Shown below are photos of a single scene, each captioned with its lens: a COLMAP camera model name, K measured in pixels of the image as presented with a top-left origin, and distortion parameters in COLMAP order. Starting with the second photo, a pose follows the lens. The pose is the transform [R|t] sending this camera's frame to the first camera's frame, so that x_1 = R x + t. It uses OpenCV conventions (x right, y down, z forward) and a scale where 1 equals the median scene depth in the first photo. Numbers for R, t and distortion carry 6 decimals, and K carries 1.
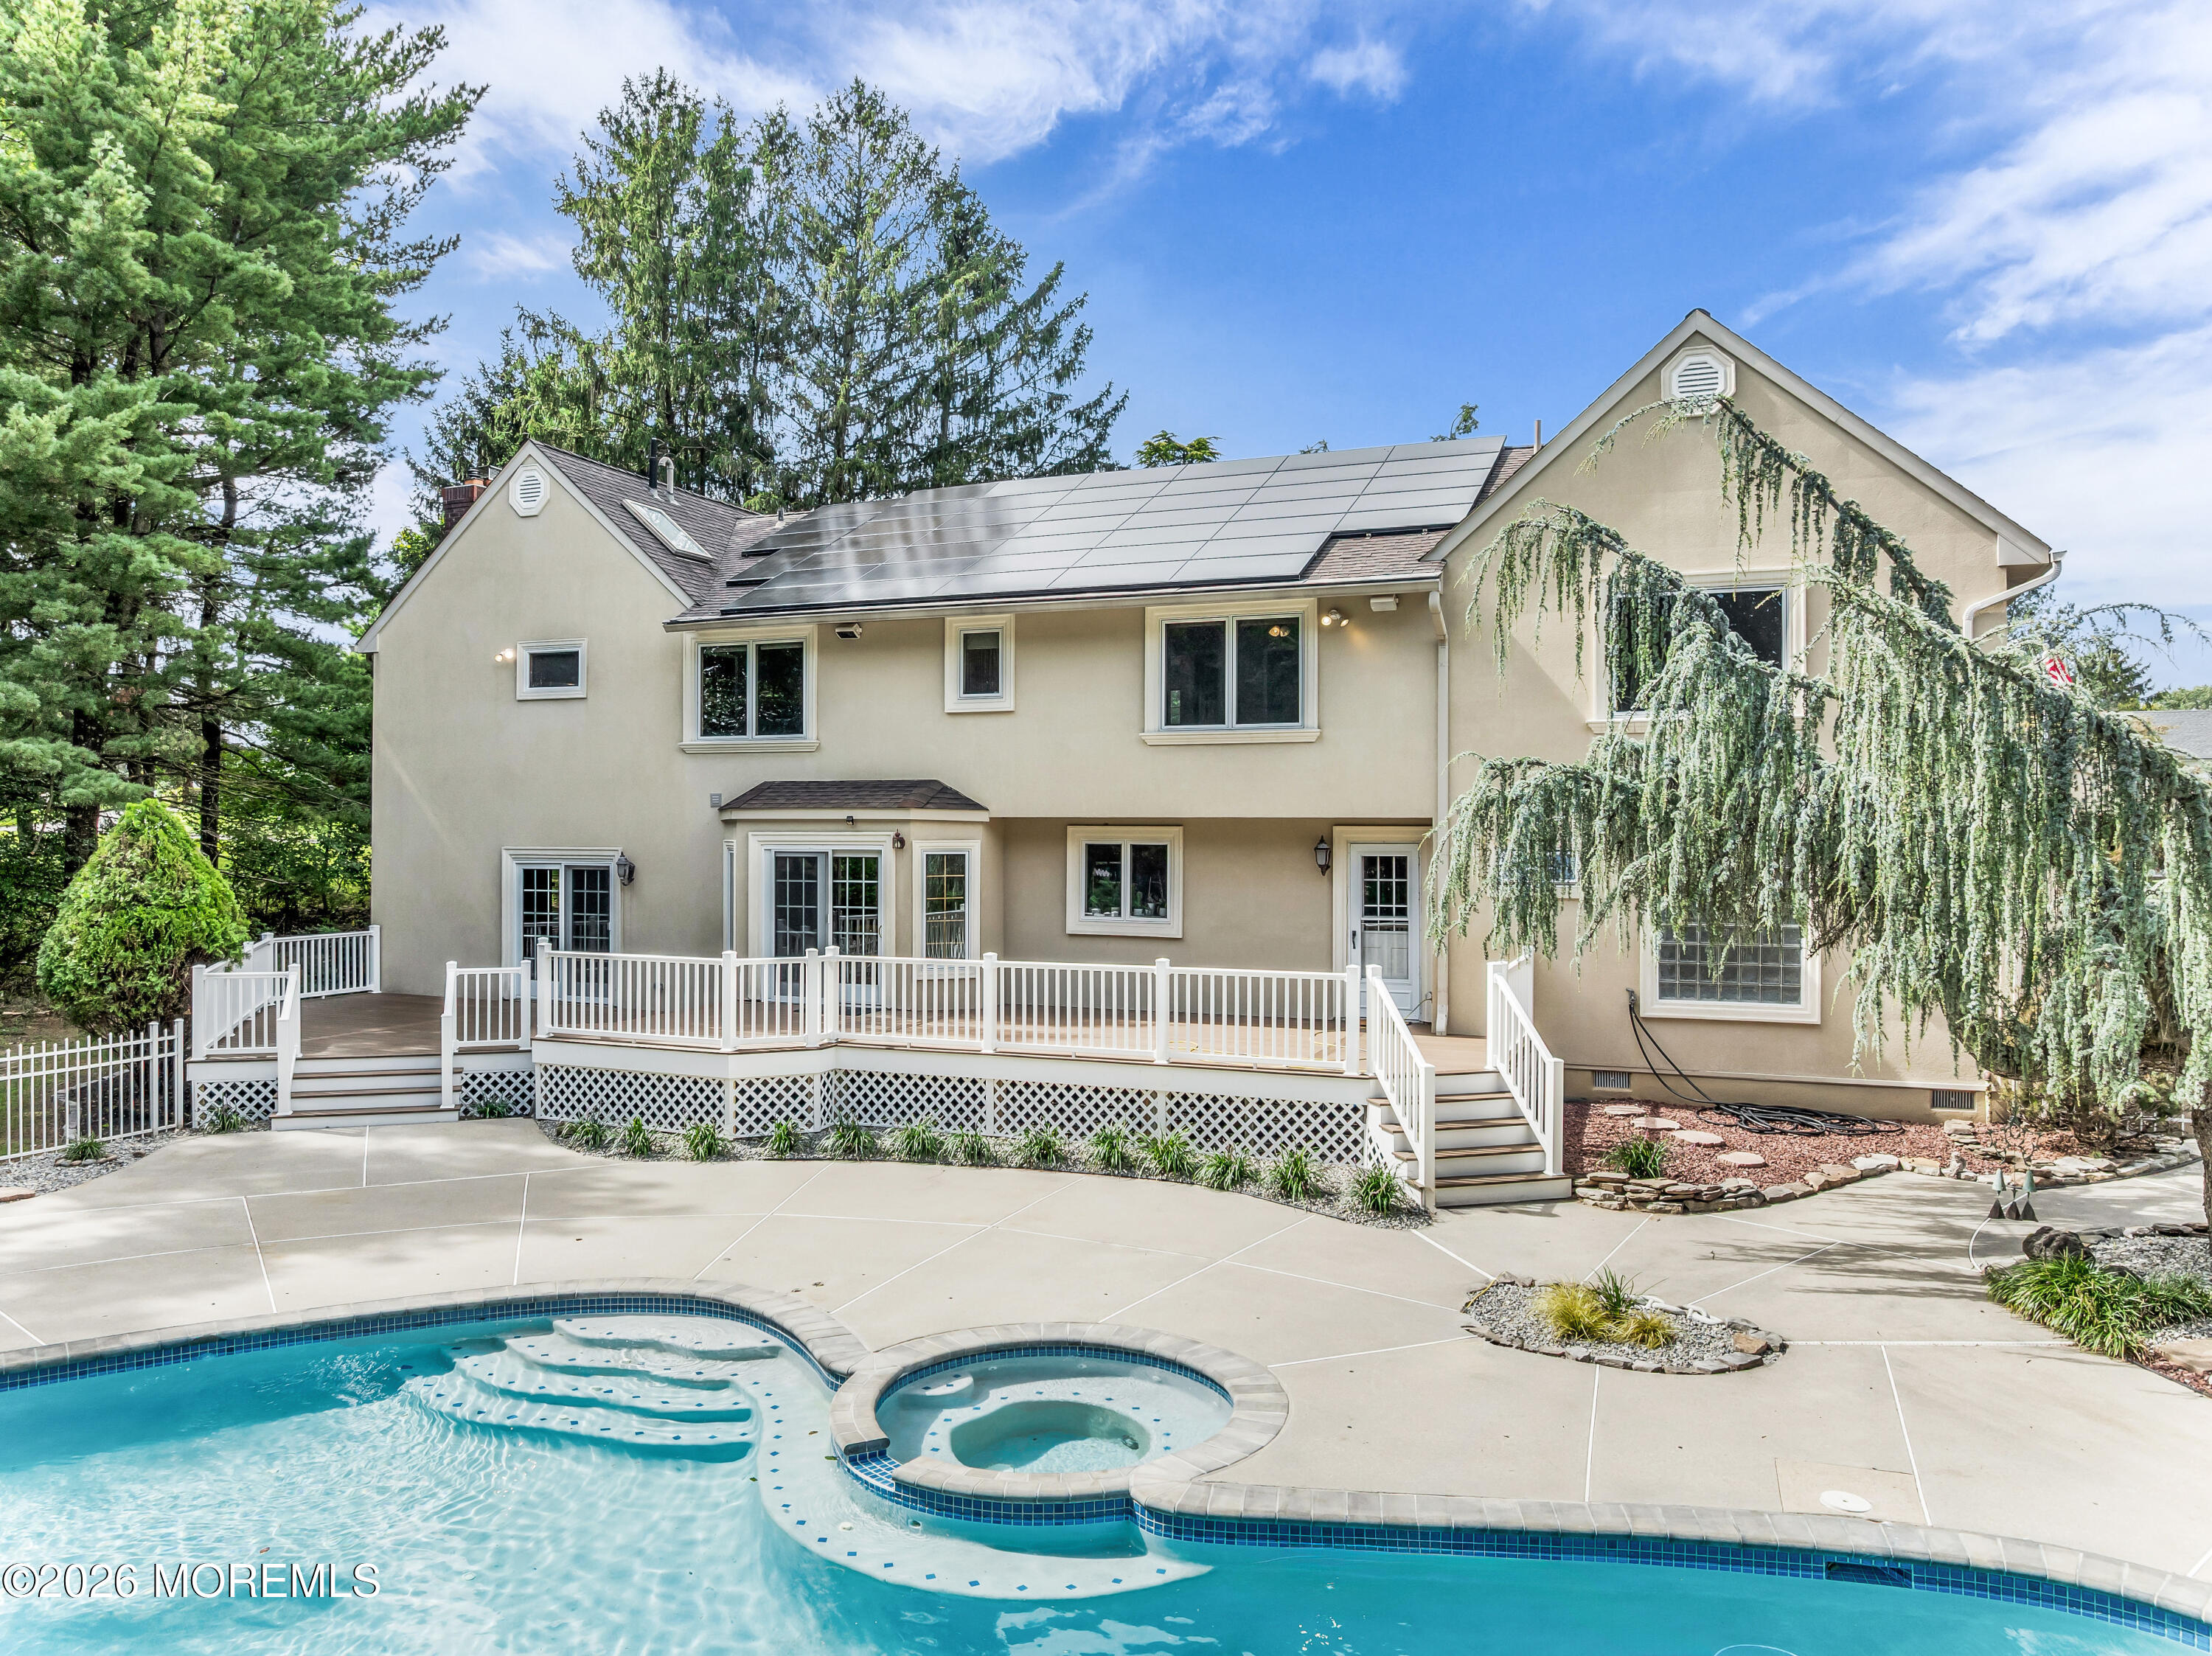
lens RADIAL K [[1585.5, 0, 1103.9], [0, 1585.5, 869.0], [0, 0, 1]] dist [-0.035866, 0.005752]
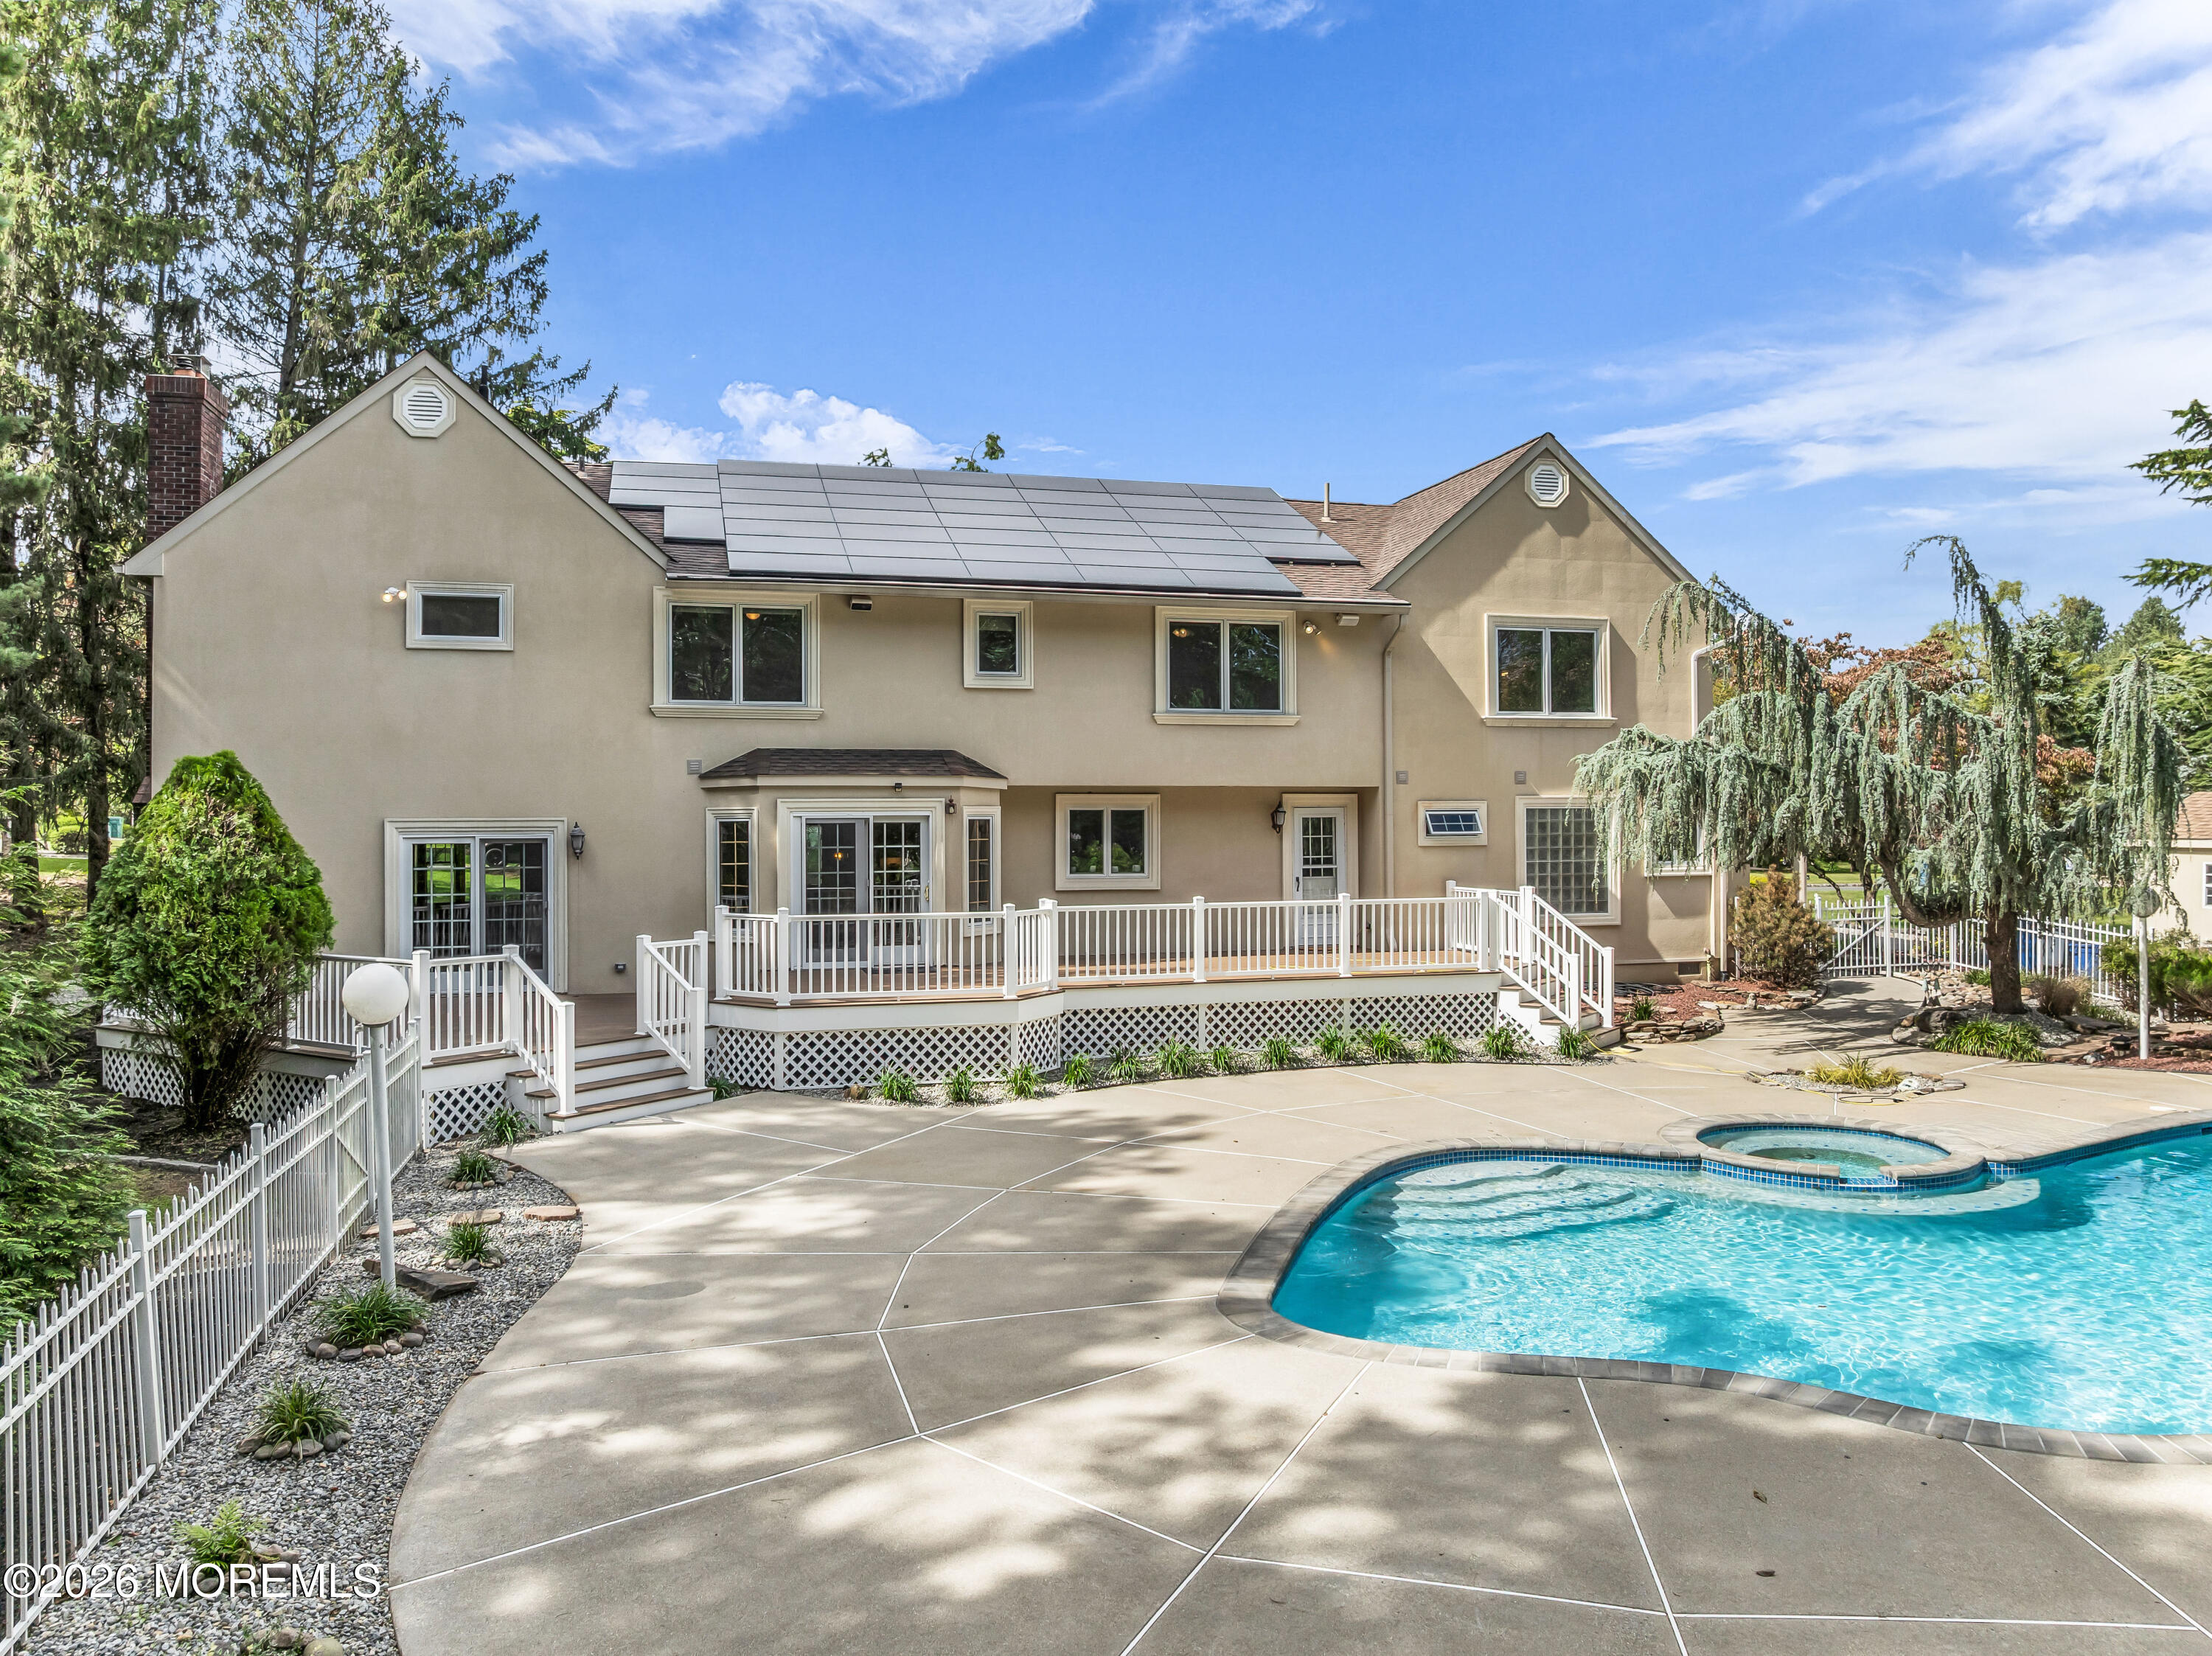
lens RADIAL K [[1585.5, 0, 1103.9], [0, 1585.5, 869.0], [0, 0, 1]] dist [-0.035866, 0.005752]
pose [[0.785446, -0.023262, 0.618493, -0.718202], [0.022596, 0.999705, 0.008905, 0.017170], [-0.618518, 0.006981, 0.785740, 0.102864]]
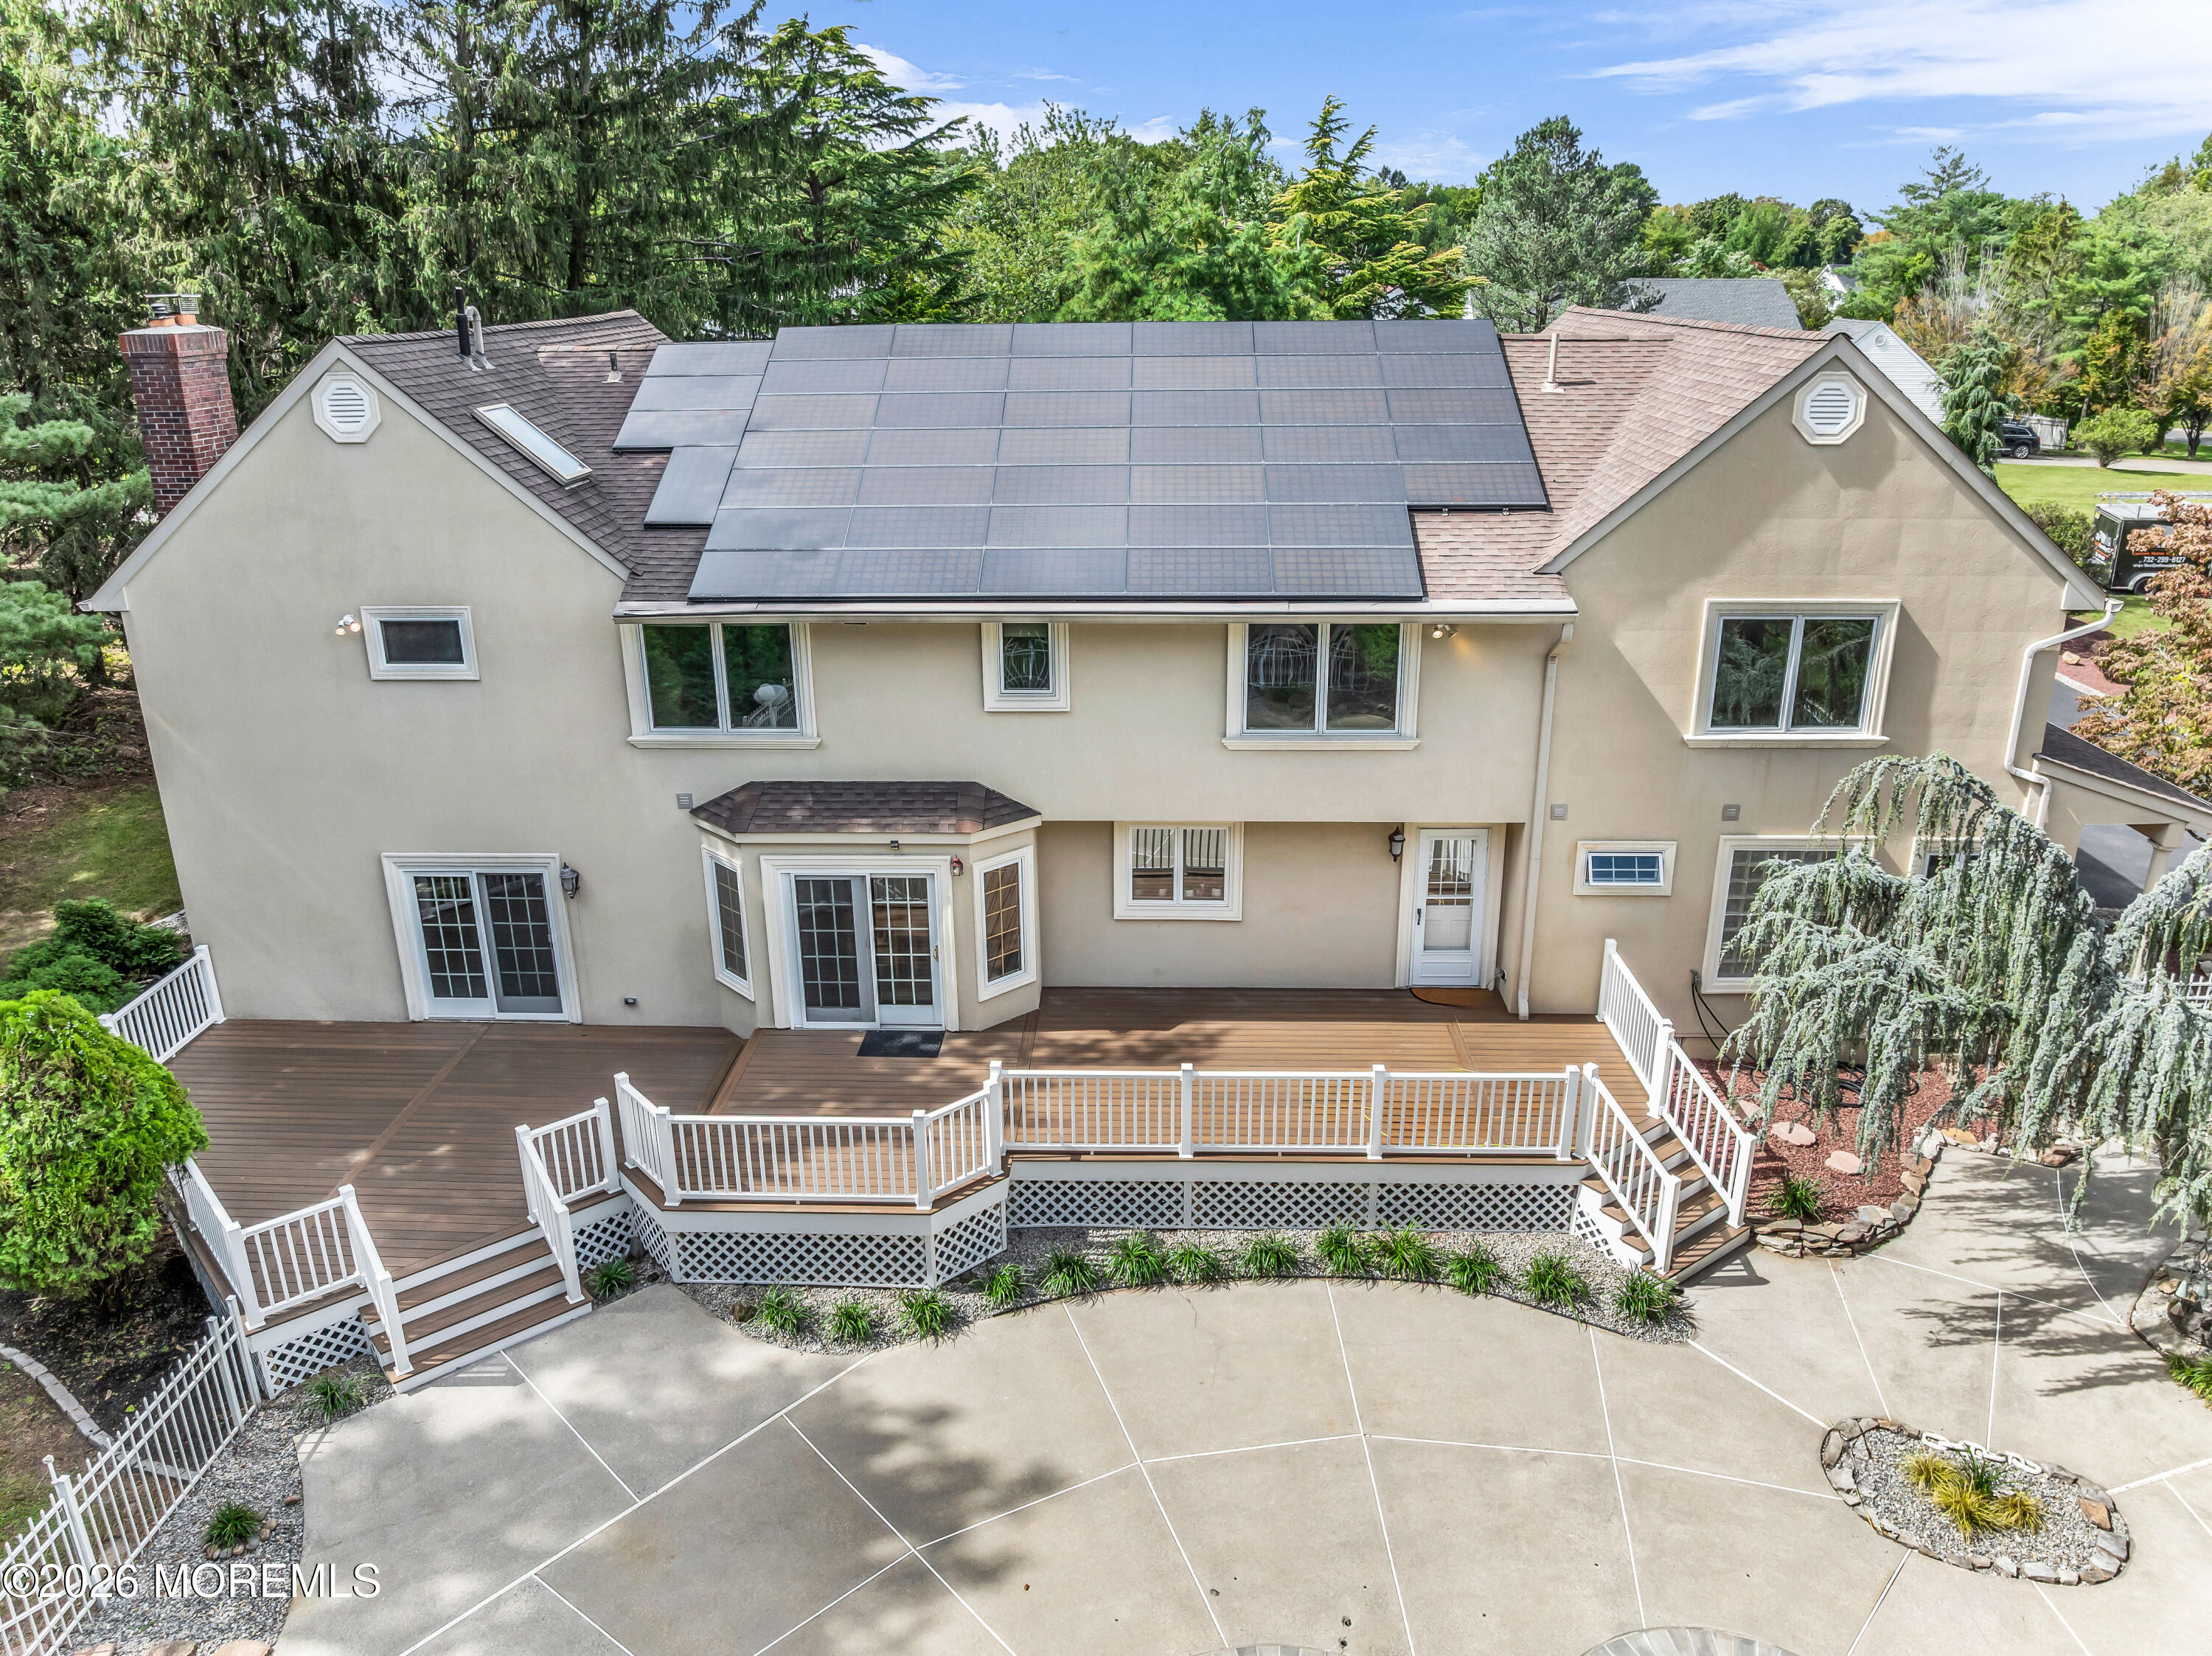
lens RADIAL K [[1564.4, 0, 1109.6], [0, 1564.4, 865.5], [0, 0, 1]] dist [-0.037902, 0.002293]
pose [[0.935674, -0.139743, 0.324017, -0.343579], [0.022778, 0.940246, 0.339734, -0.325778], [-0.352130, -0.310499, 0.882946, 0.179886]]
